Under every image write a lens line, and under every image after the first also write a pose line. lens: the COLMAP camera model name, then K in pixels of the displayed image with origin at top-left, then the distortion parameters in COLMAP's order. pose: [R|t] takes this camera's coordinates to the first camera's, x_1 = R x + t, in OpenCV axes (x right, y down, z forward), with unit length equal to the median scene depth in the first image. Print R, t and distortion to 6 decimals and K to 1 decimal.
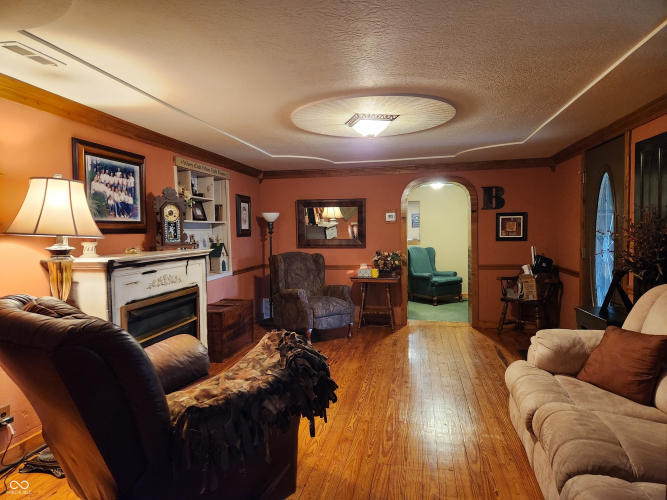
lens RADIAL K [[440.2, 0, 331.6], [0, 440.2, 246.8], [0, 0, 1]] dist [0.042561, -0.007062]
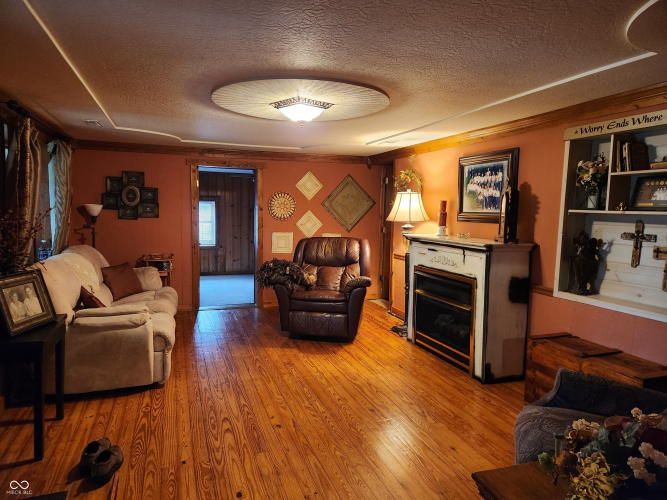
lens RADIAL K [[440.2, 0, 331.0], [0, 440.2, 251.6], [0, 0, 1]] dist [0.042561, -0.007062]
pose [[-0.858099, 0.056206, -0.510399, 0.511556], [-0.019534, 0.989699, 0.141828, -0.114750], [0.513113, 0.131673, -0.848161, 1.824127]]
